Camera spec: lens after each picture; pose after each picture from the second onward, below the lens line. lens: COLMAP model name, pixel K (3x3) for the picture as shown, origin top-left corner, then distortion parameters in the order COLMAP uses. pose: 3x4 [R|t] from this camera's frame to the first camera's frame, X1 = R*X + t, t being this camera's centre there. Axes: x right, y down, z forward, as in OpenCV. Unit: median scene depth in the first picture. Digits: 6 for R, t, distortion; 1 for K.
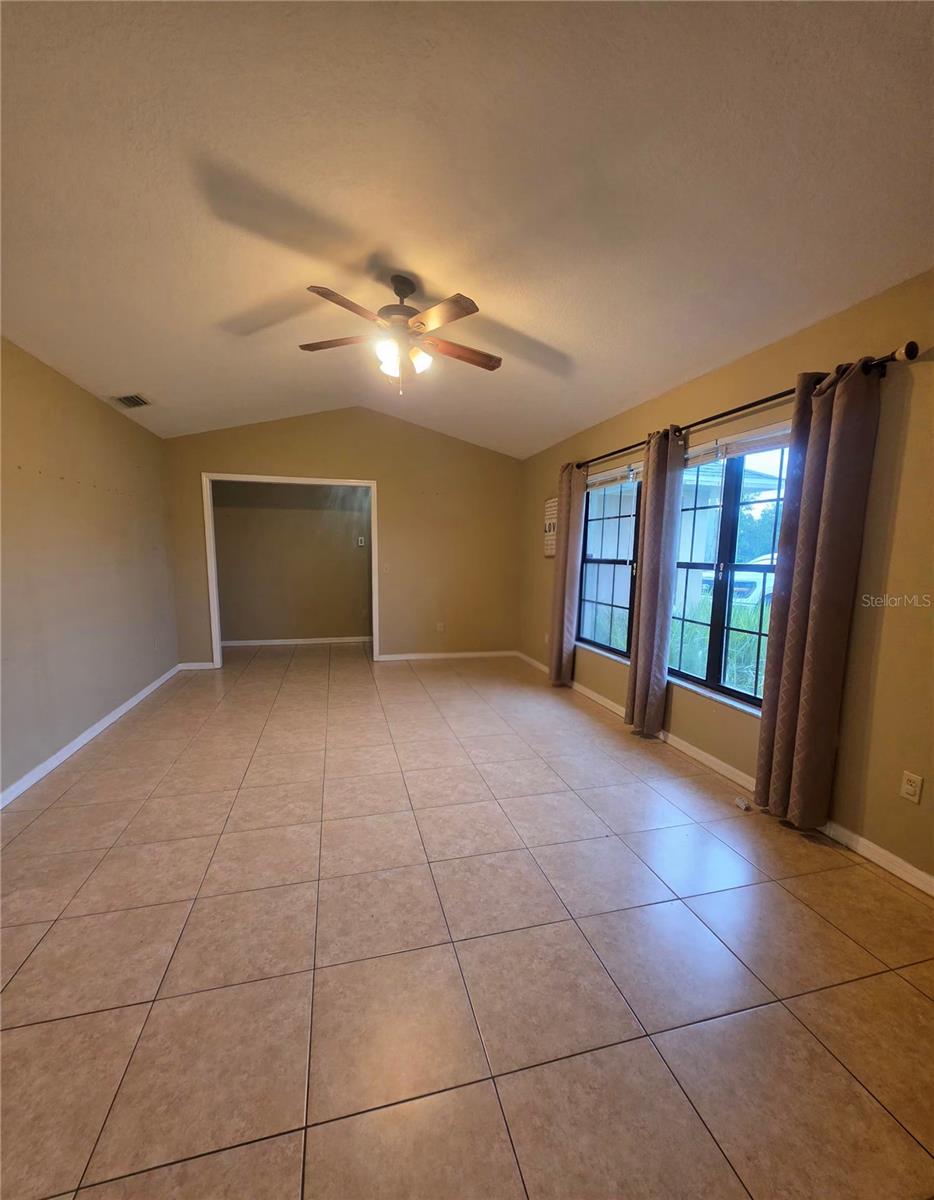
lens RADIAL K [[485.0, 0, 461.8], [0, 485.0, 621.0], [0, 0, 1]] dist [-0.000630, -0.000373]
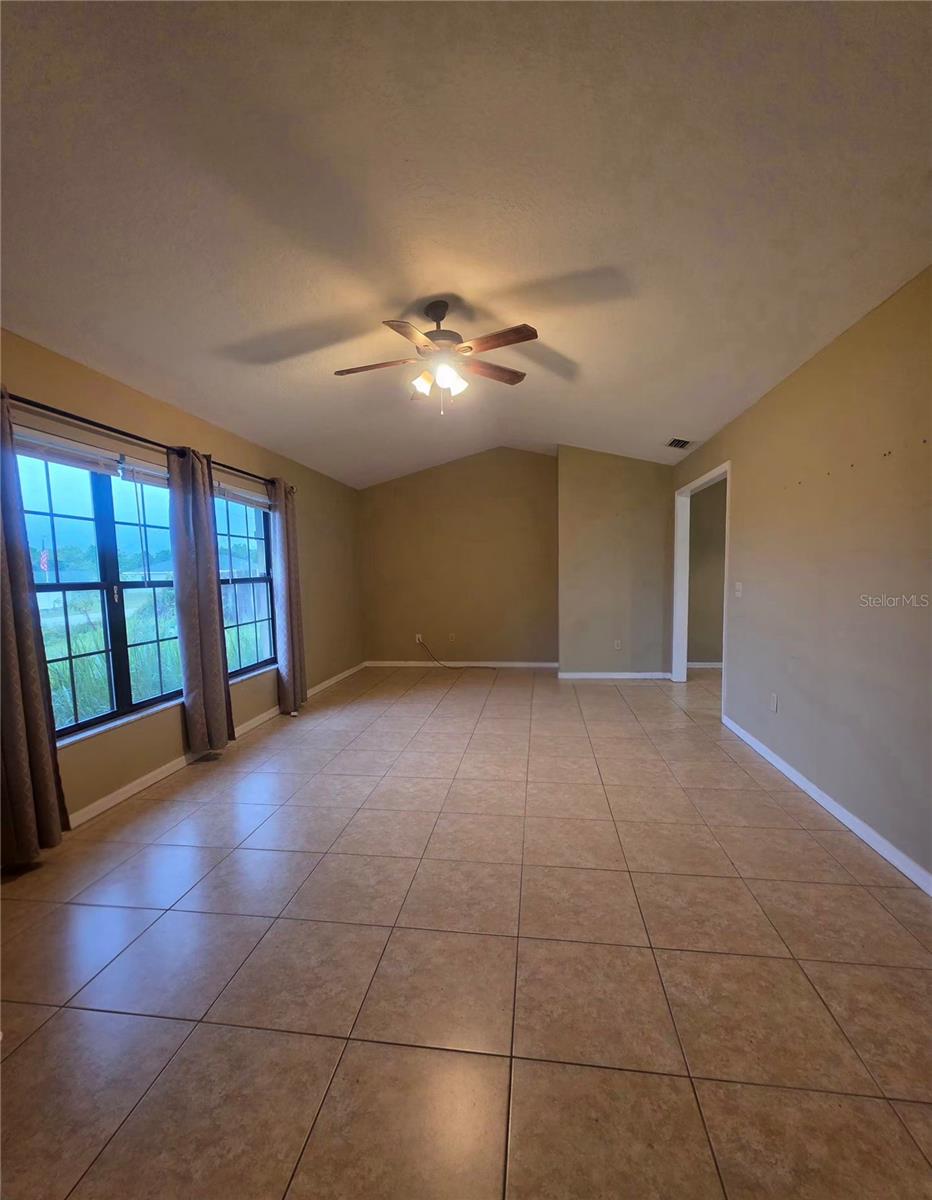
lens RADIAL K [[560.1, 0, 459.6], [0, 560.1, 632.5], [0, 0, 1]] dist [0.001097, 0.000131]
pose [[-0.922842, -0.033669, 0.383704, -0.613537], [0.064585, 0.968543, 0.240320, -0.296399], [-0.379725, 0.246559, -0.891638, 2.104872]]
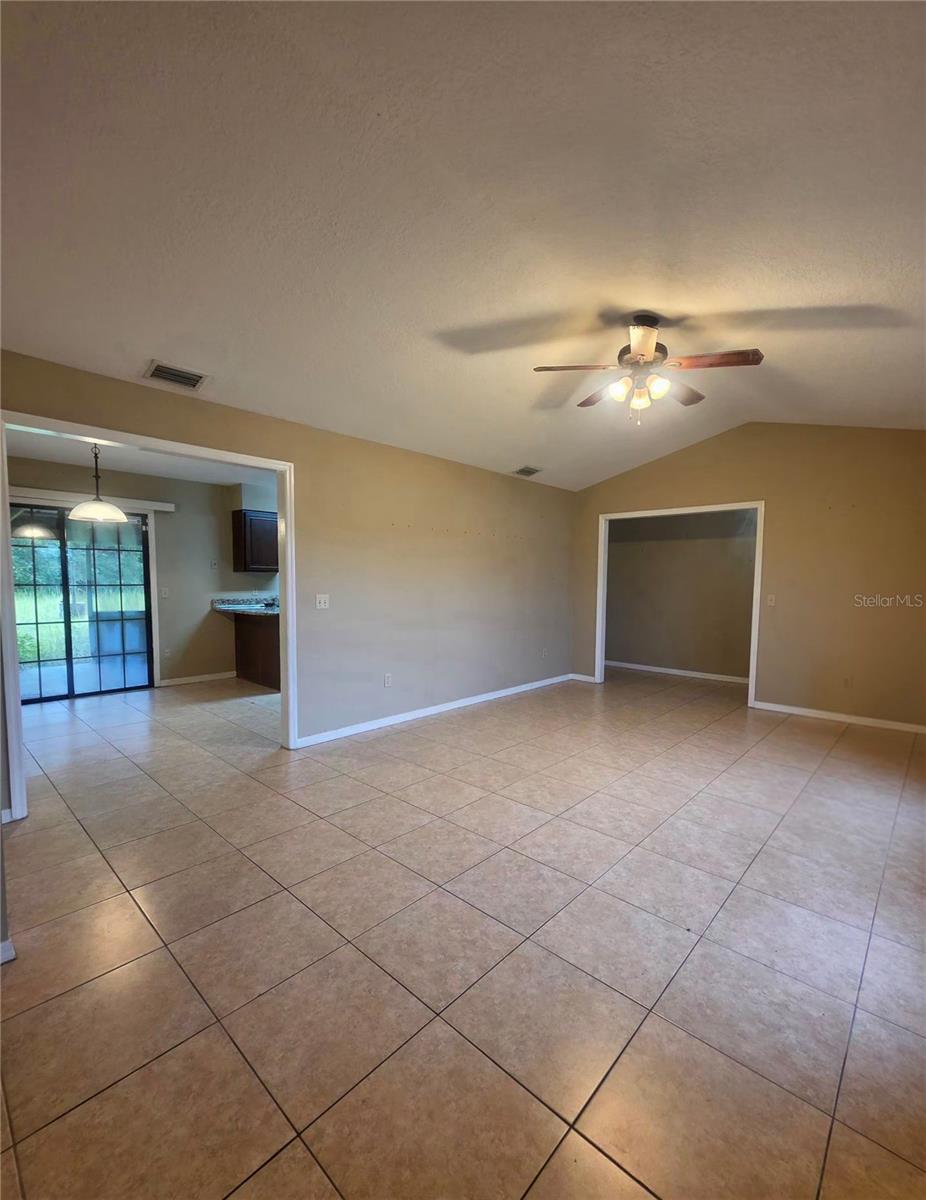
lens RADIAL K [[499.9, 0, 472.0], [0, 499.9, 623.2], [0, 0, 1]] dist [0.001251, 0.000262]
pose [[0.560997, 0.067114, -0.825093, 0.560166], [-0.122098, 0.992515, -0.002284, -0.006238], [0.818764, 0.102024, 0.564993, 0.150986]]
